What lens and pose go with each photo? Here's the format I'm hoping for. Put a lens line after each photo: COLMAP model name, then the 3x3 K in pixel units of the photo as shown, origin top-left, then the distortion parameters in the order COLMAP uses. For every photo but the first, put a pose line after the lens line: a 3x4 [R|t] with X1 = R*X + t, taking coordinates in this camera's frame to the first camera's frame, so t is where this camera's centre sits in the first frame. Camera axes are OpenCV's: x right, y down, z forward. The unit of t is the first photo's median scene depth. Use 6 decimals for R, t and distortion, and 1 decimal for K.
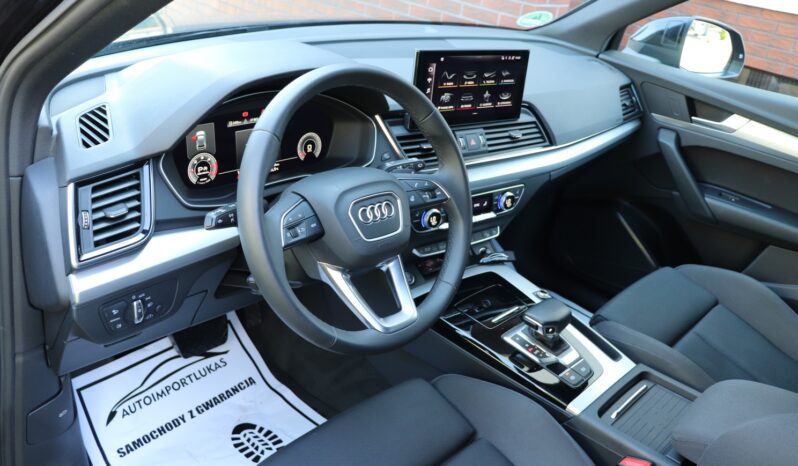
lens RADIAL K [[659.3, 0, 395.3], [0, 659.3, 230.8], [0, 0, 1]] dist [-0.188926, 0.172148]
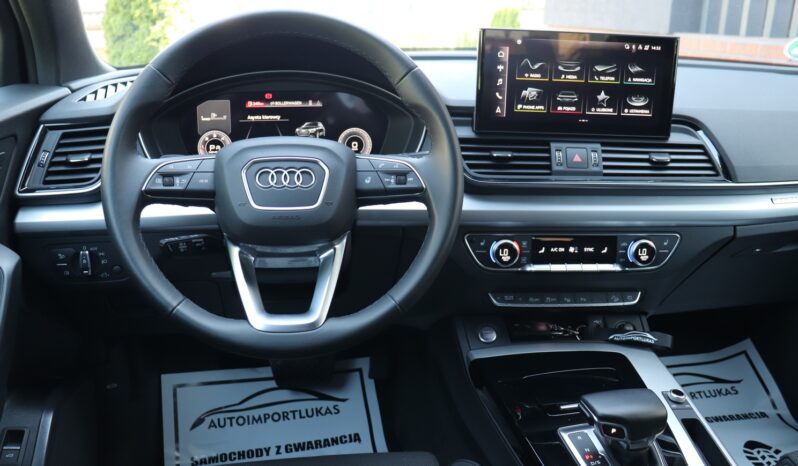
lens RADIAL K [[659.3, 0, 395.3], [0, 659.3, 230.8], [0, 0, 1]] dist [-0.188926, 0.172148]
pose [[0.807393, 0.076044, -0.585093, 0.382838], [-0.189540, 0.972526, -0.135155, 0.080962], [0.558740, 0.220022, 0.799625, 0.315699]]
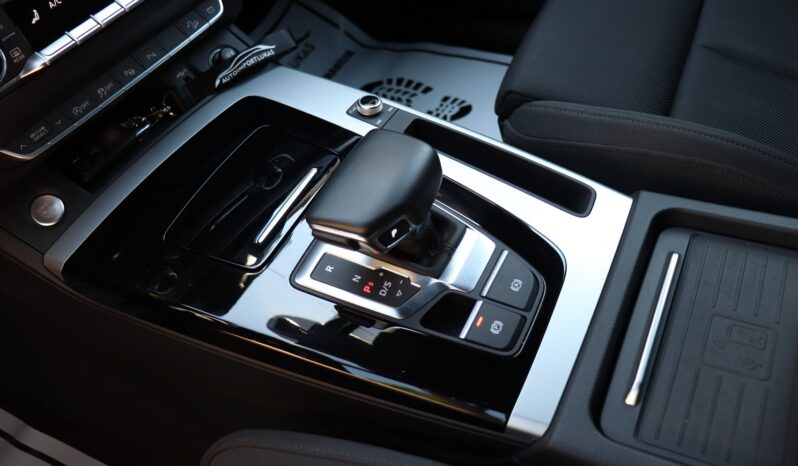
lens RADIAL K [[659.3, 0, 395.3], [0, 659.3, 230.8], [0, 0, 1]] dist [-0.188926, 0.172148]
pose [[0.916565, -0.399323, 0.021219, 0.213744], [0.365283, 0.857665, 0.361910, 0.020269], [-0.162717, -0.323963, 0.931972, 0.612499]]
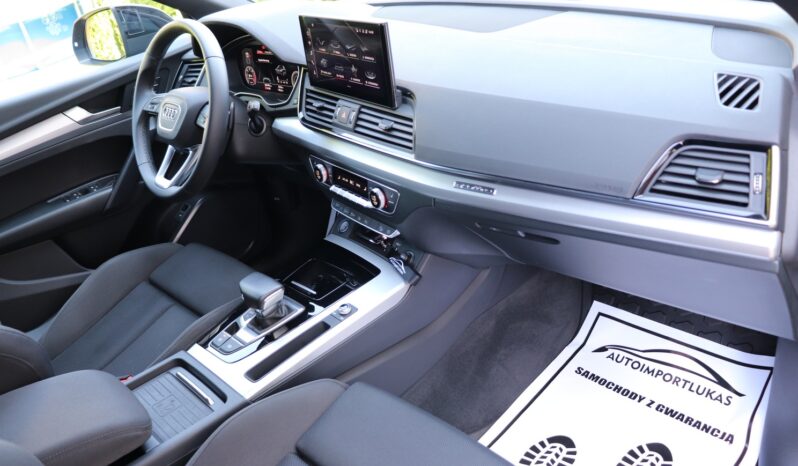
lens RADIAL K [[659.3, 0, 395.3], [0, 659.3, 230.8], [0, 0, 1]] dist [-0.188926, 0.172148]
pose [[-0.026531, 0.377070, -0.925805, 1.057501], [-0.289688, 0.883490, 0.368138, -0.356729], [0.956753, 0.277961, 0.085793, 1.025590]]
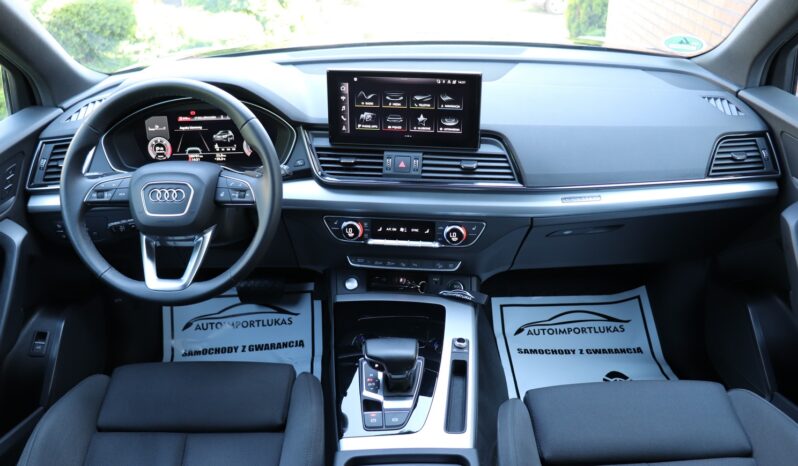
lens RADIAL K [[659.3, 0, 395.3], [0, 659.3, 230.8], [0, 0, 1]] dist [-0.188926, 0.172148]
pose [[0.706246, 0.207663, -0.676825, 0.796746], [-0.224506, 0.972364, 0.064076, -0.098063], [0.671426, 0.106698, 0.733350, 0.270995]]
